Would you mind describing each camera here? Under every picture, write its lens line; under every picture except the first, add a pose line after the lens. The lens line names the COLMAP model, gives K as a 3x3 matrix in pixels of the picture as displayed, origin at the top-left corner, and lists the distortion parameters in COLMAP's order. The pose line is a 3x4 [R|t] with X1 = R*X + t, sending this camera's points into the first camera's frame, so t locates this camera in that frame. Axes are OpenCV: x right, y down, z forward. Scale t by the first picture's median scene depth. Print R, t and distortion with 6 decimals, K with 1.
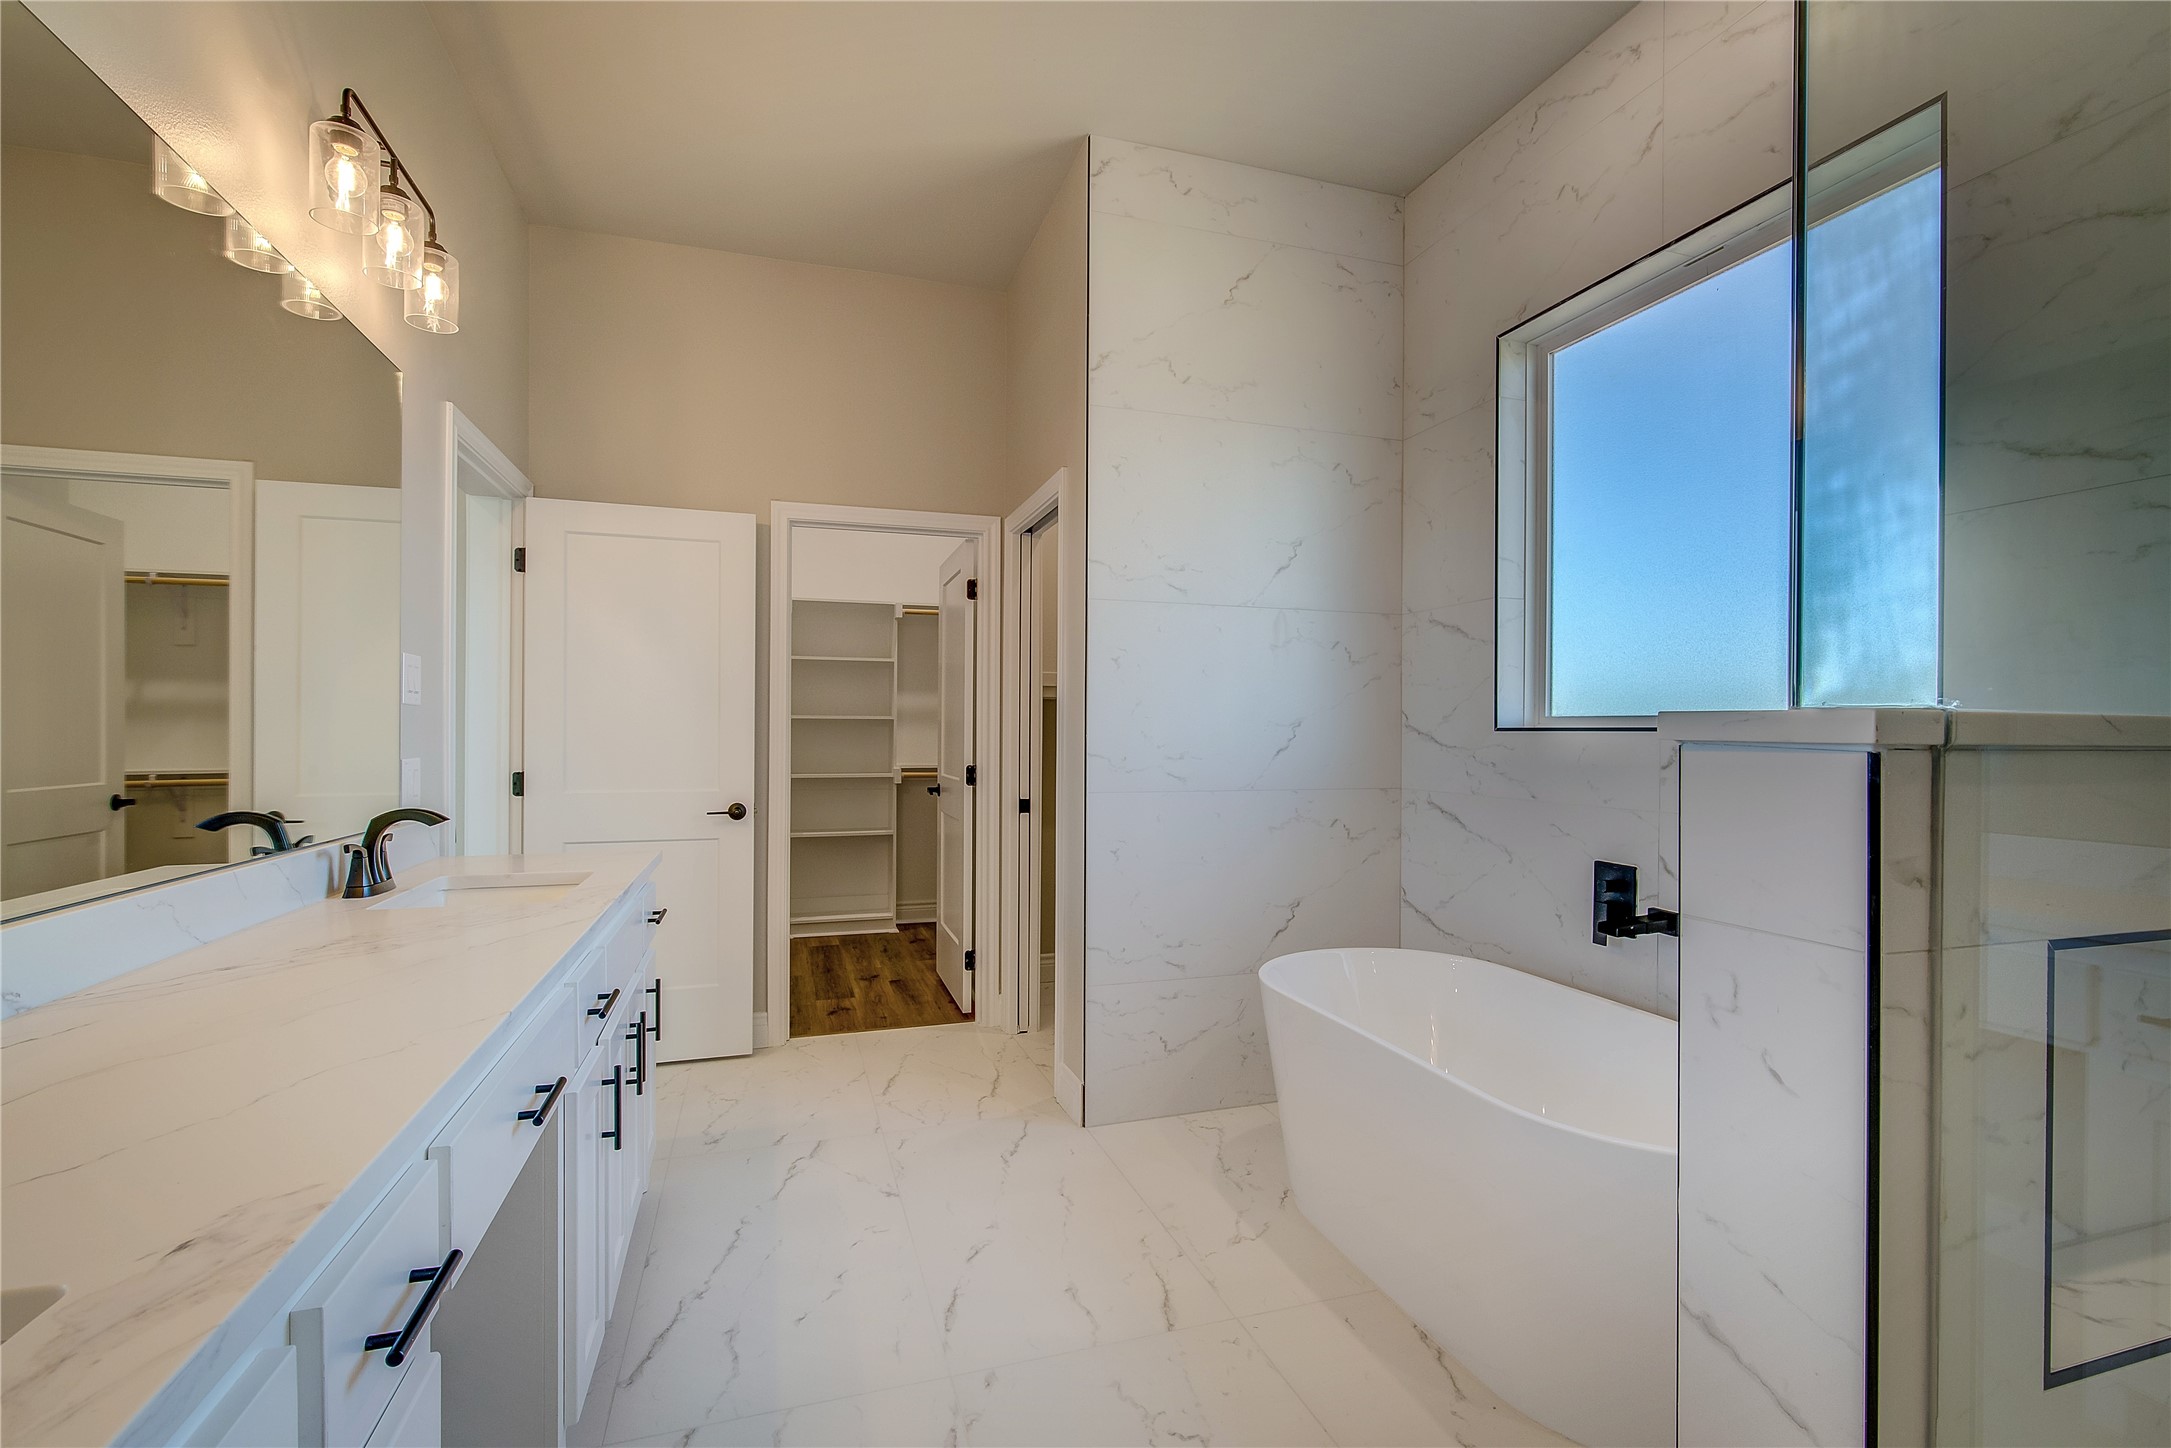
lens RADIAL K [[994.3, 0, 1089.0], [0, 994.3, 733.1], [0, 0, 1]] dist [0.000847, 0.000270]
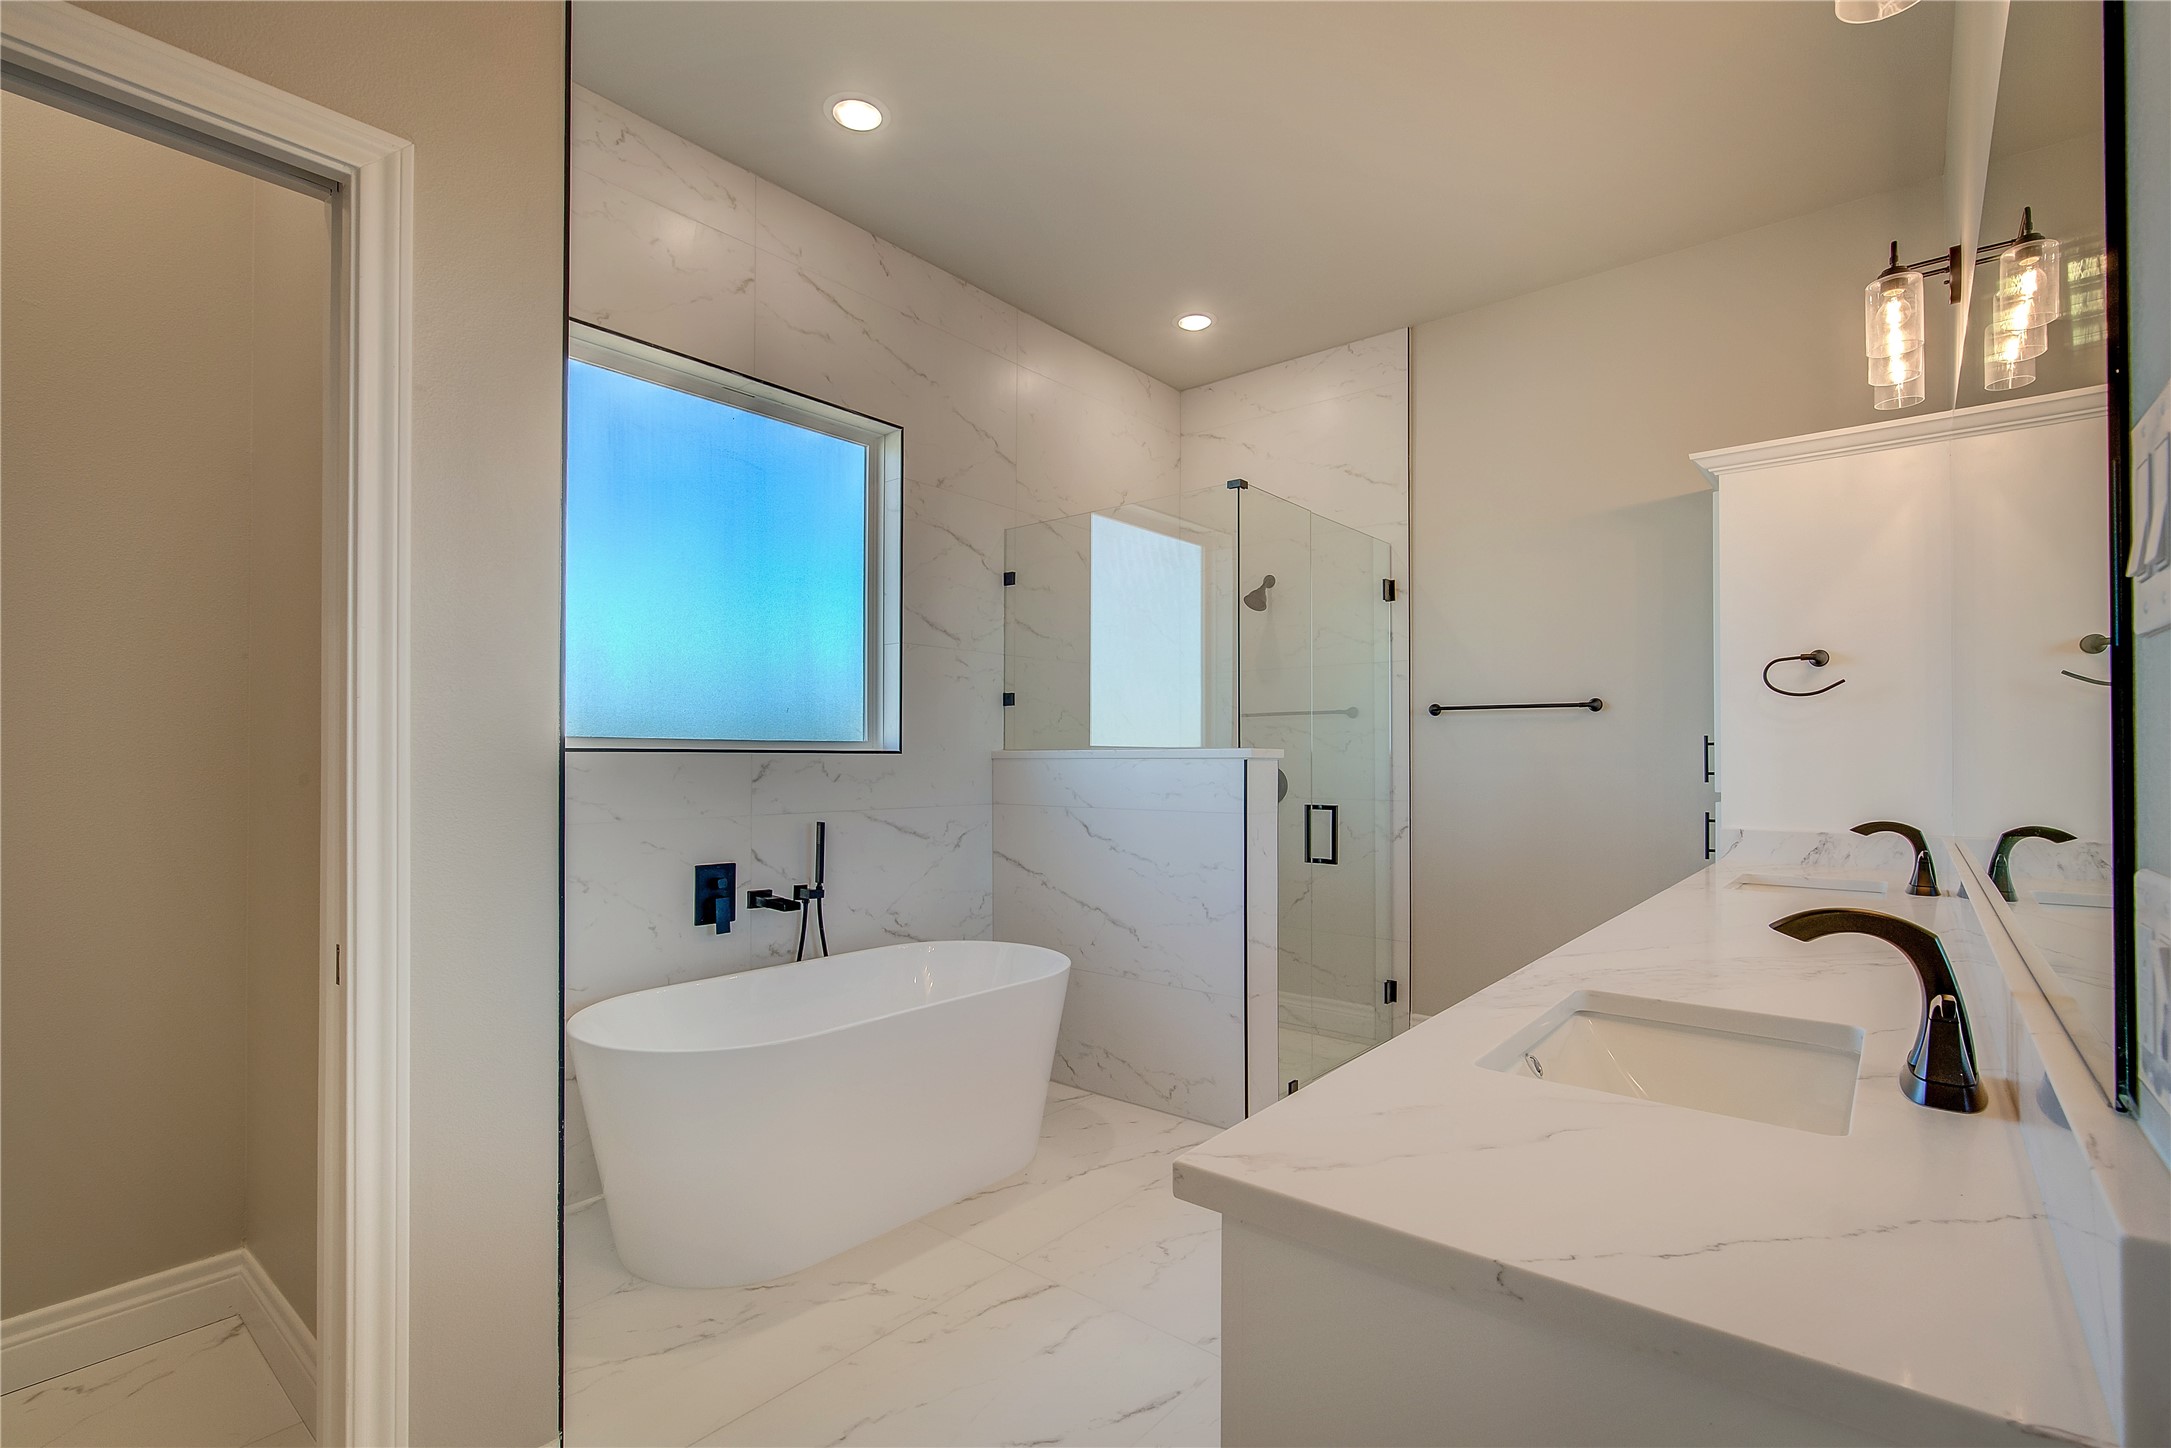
lens RADIAL K [[996.7, 0, 1101.7], [0, 996.7, 743.1], [0, 0, 1]] dist [-0.001544, -0.000141]
pose [[-0.552024, 0.007387, 0.833795, -0.733967], [-0.001721, 0.999949, -0.009998, -0.001905], [-0.833826, -0.006954, -0.551983, 1.304888]]
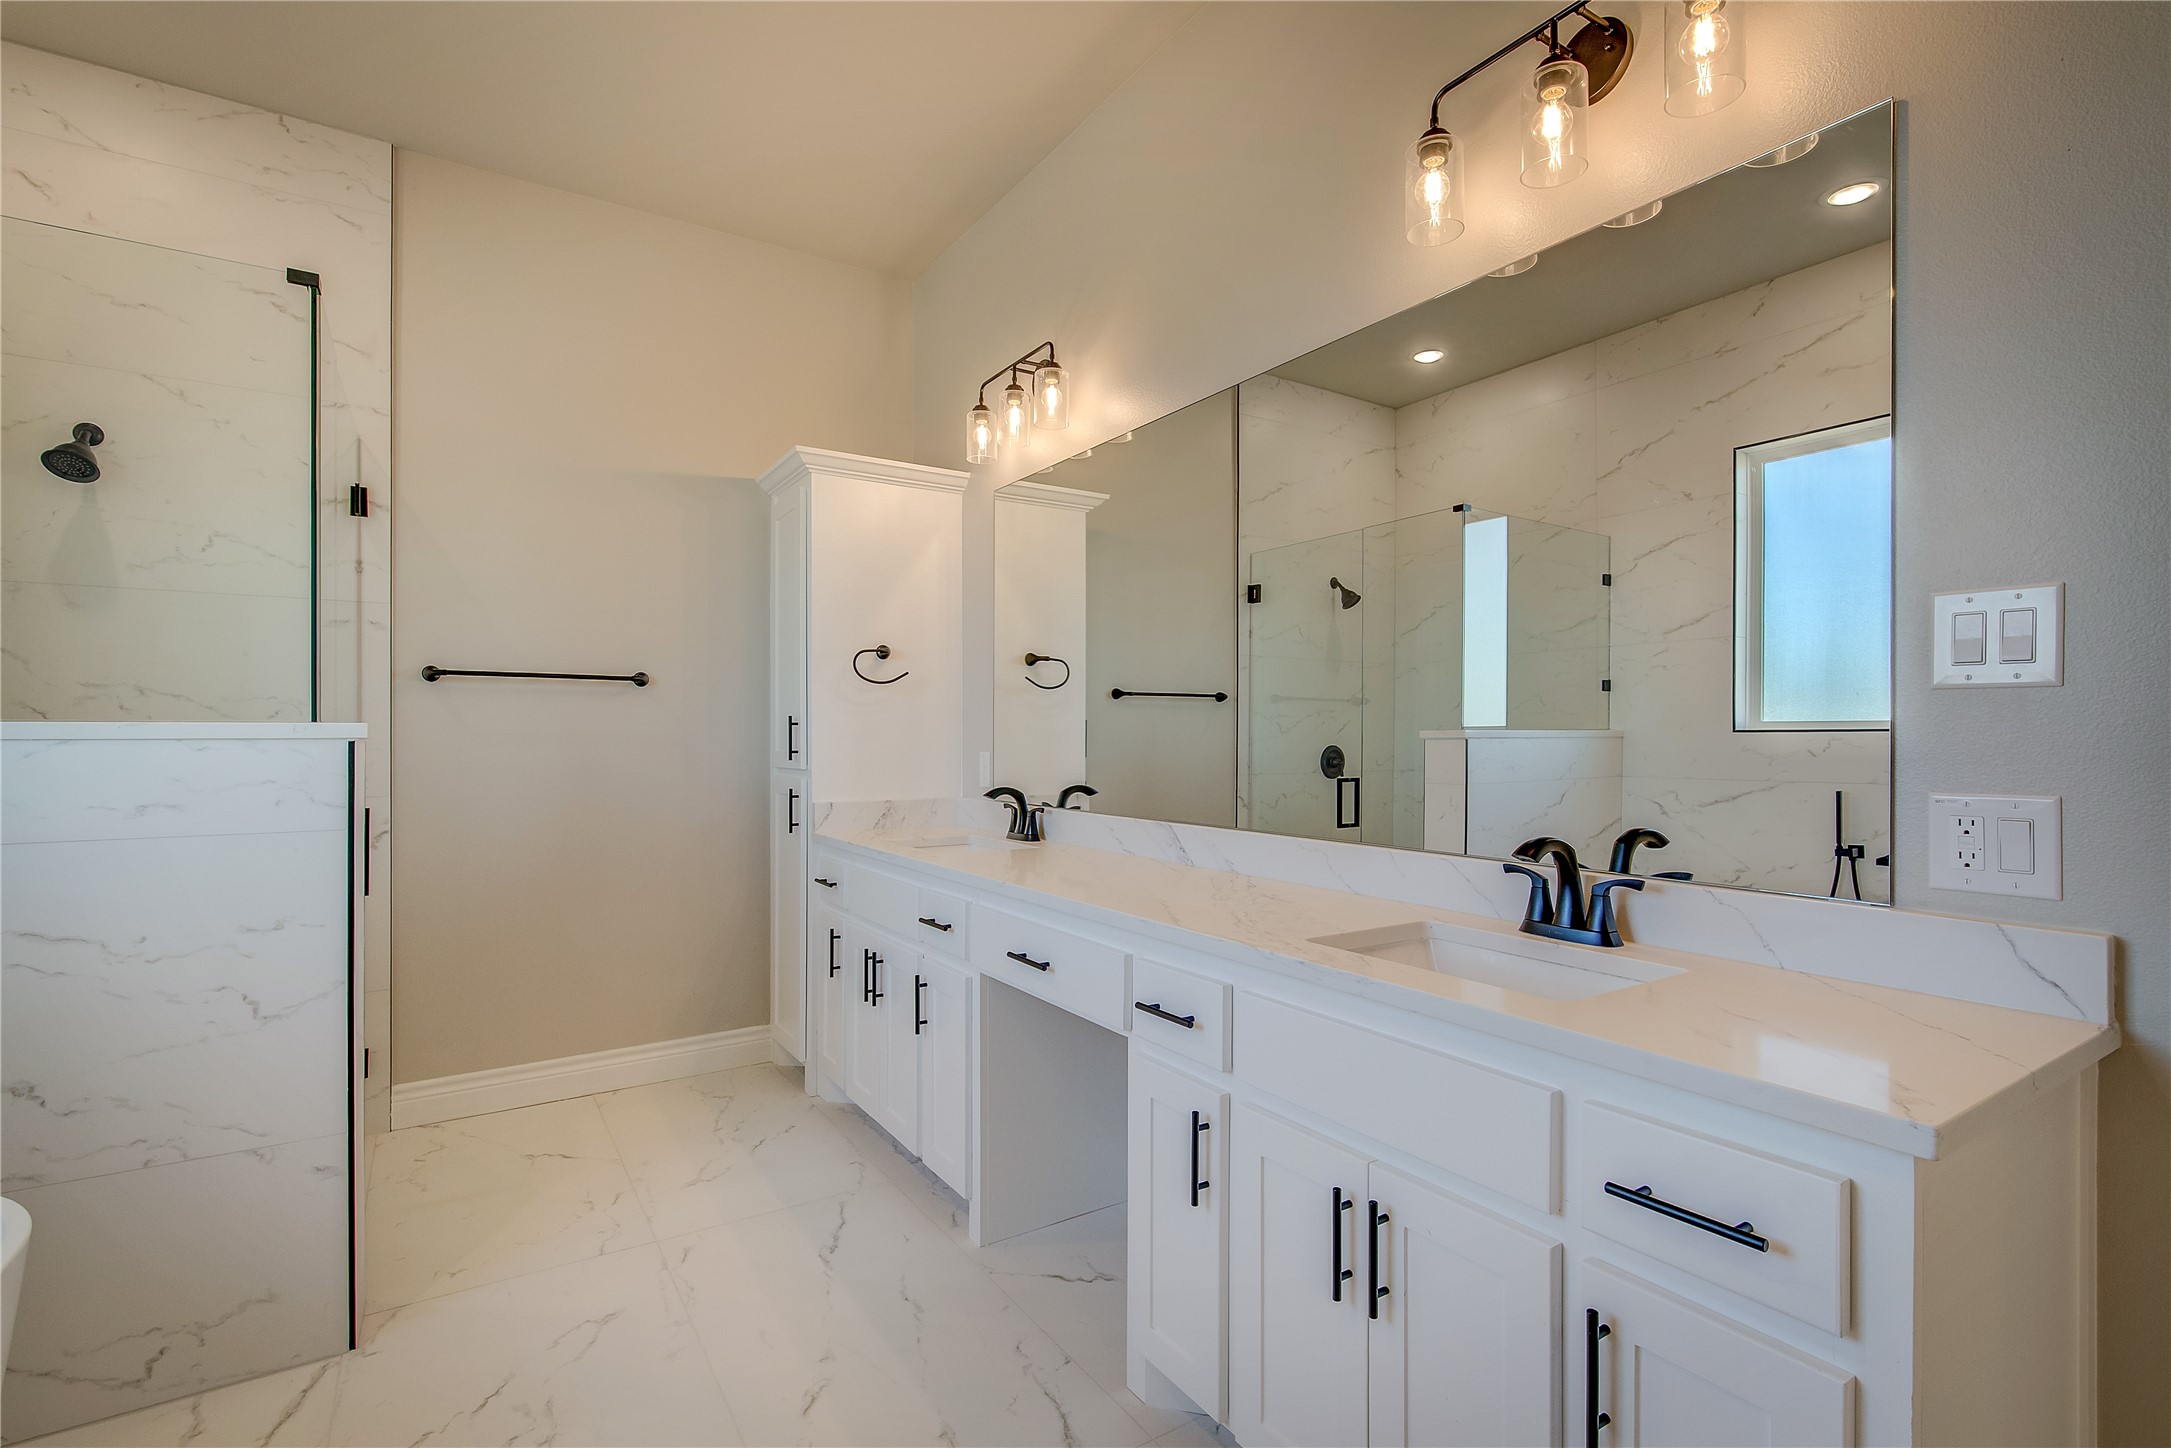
lens RADIAL K [[986.5, 0, 1098.5], [0, 986.5, 734.3], [0, 0, 1]] dist [0.002717, -0.000144]
pose [[-0.962784, -0.005495, -0.270216, -0.109754], [-0.005376, 0.999985, -0.001183, -0.001413], [0.270218, 0.000314, -0.962799, 1.351491]]
